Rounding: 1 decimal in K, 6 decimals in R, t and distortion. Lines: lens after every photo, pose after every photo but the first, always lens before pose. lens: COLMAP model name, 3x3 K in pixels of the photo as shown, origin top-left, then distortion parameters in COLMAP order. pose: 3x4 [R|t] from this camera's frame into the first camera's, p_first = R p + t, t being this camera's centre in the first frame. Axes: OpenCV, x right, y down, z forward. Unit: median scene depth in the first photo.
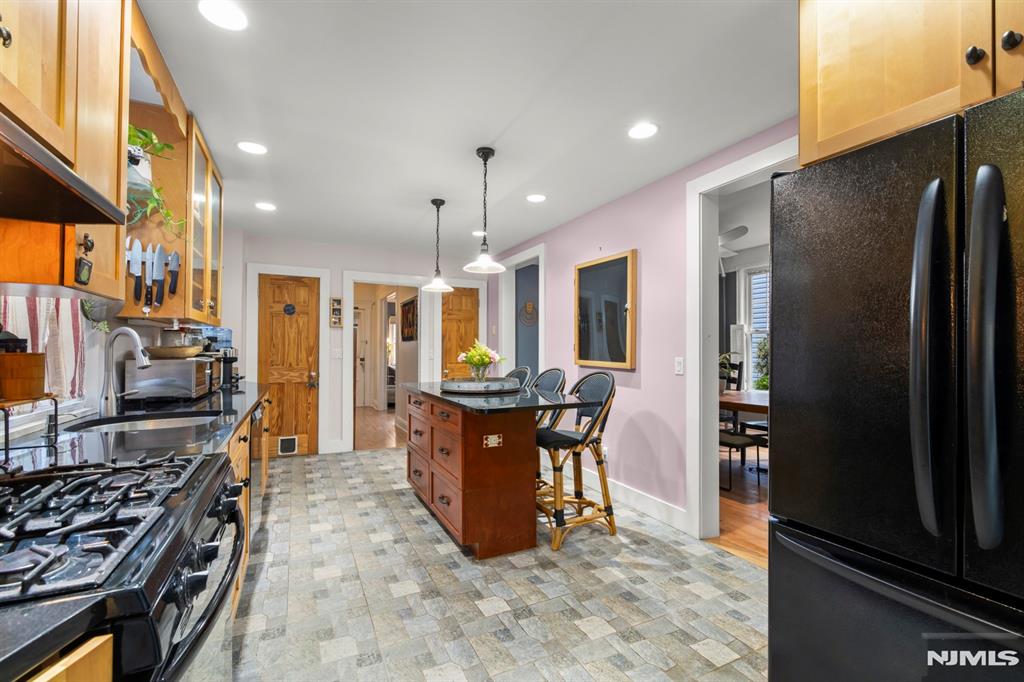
lens RADIAL K [[438.4, 0, 513.7], [0, 438.4, 346.5], [0, 0, 1]] dist [-0.002662, 0.001343]
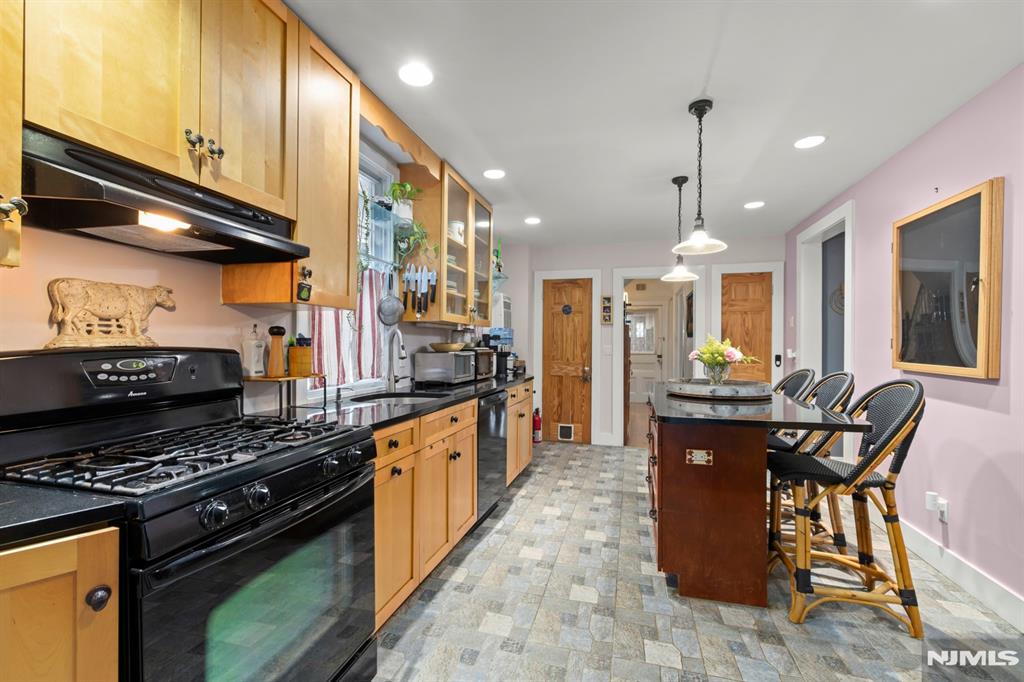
lens RADIAL K [[438.4, 0, 514.5], [0, 438.4, 346.3], [0, 0, 1]] dist [-0.002662, 0.001343]
pose [[0.749813, 0.002522, -0.661645, 0.214410], [0.001815, 0.999981, 0.005867, 0.001993], [0.661647, -0.005600, 0.749794, 0.143825]]
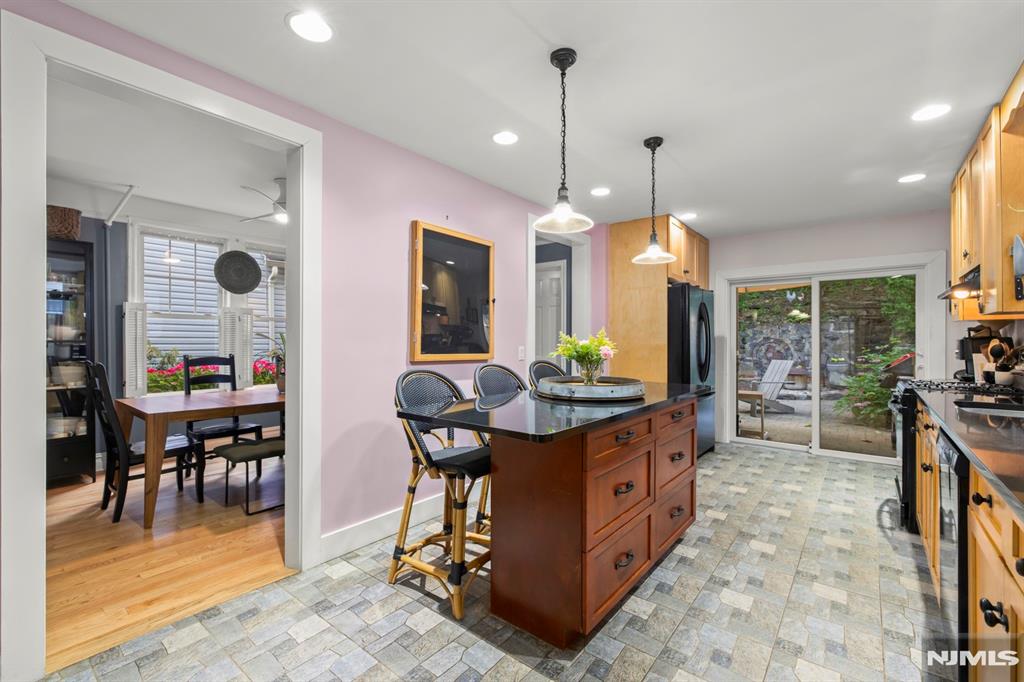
lens RADIAL K [[438.4, 0, 512.8], [0, 438.4, 342.7], [0, 0, 1]] dist [-0.002662, 0.001343]
pose [[-0.419109, -0.006661, 0.907912, -0.813210], [-0.010810, 0.999939, 0.002346, 0.011300], [-0.907872, -0.008831, -0.419155, 1.662419]]
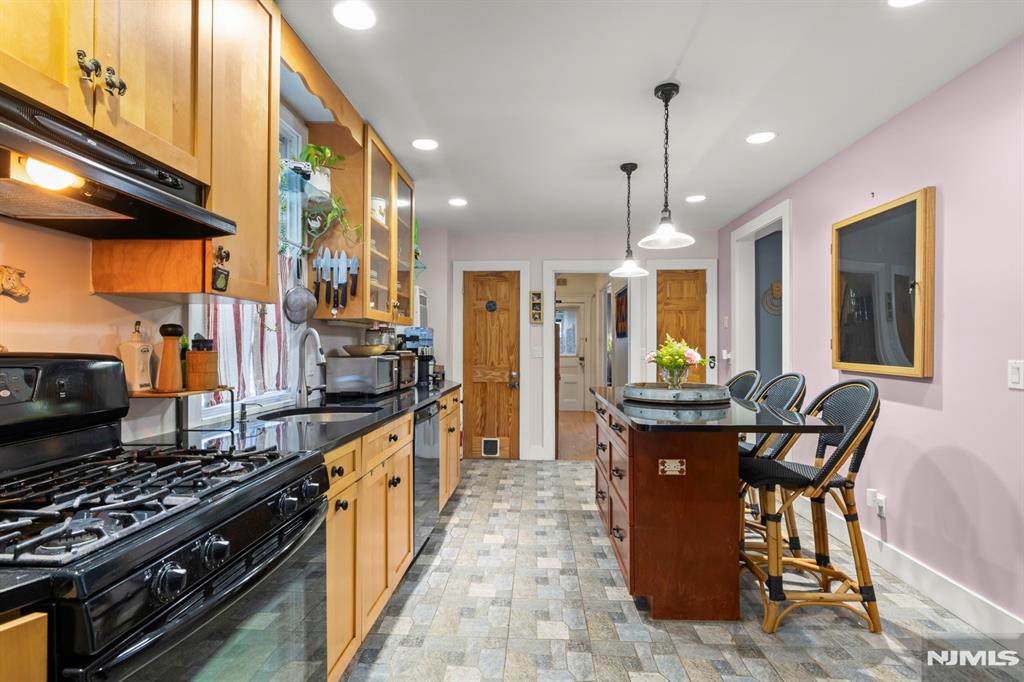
lens RADIAL K [[507.2, 0, 514.2], [0, 507.2, 346.6], [0, 0, 1]] dist [0.000028, -0.000637]
pose [[0.874024, -0.003426, -0.485870, 0.129041], [0.005778, 0.999978, 0.003342, 0.000956], [0.485847, -0.005728, 0.874025, 0.088677]]
